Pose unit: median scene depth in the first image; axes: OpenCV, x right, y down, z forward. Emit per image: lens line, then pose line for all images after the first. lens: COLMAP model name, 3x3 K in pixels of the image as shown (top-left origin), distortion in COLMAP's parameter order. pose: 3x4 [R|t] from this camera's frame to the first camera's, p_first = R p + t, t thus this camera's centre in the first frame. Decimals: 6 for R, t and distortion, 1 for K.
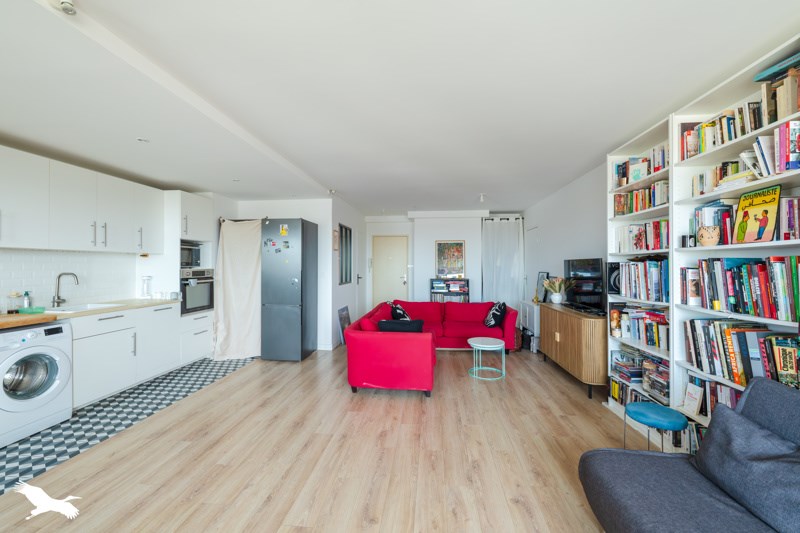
lens RADIAL K [[315.0, 0, 401.3], [0, 315.0, 265.2], [0, 0, 1]] dist [-0.000978, 0.000063]
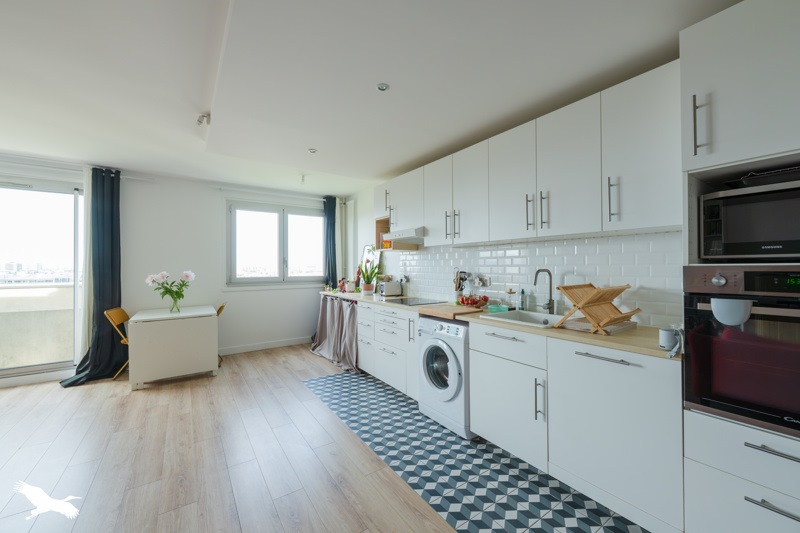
lens RADIAL K [[315.0, 0, 401.3], [0, 315.0, 265.2], [0, 0, 1]] dist [-0.000978, 0.000063]
pose [[-0.763376, 0.000945, -0.645954, -0.352850], [0.004572, 0.999982, -0.003940, 0.018395], [0.645939, -0.005961, -0.763366, 1.472145]]
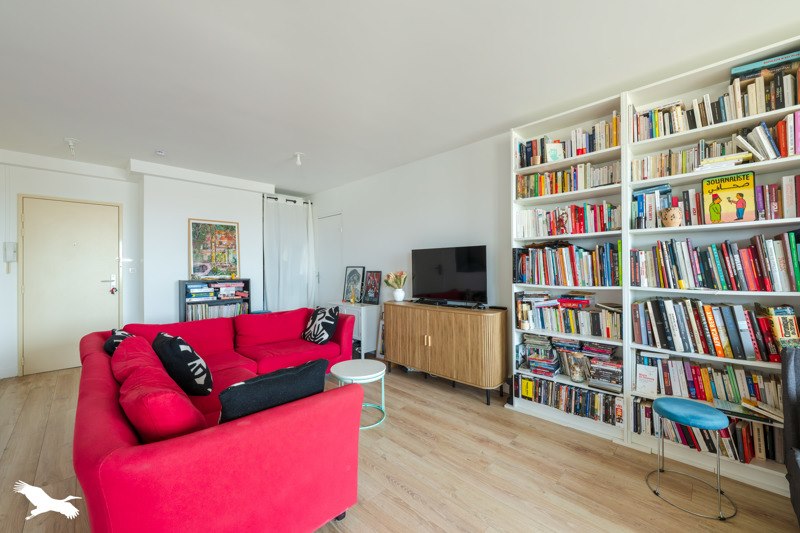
lens RADIAL K [[315.0, 0, 401.3], [0, 315.0, 265.2], [0, 0, 1]] dist [-0.000978, 0.000063]
pose [[0.633106, 0.000419, 0.774065, -0.254488], [0.004578, 0.999980, -0.004285, 0.043309], [-0.774051, 0.006257, 0.633092, 0.705374]]
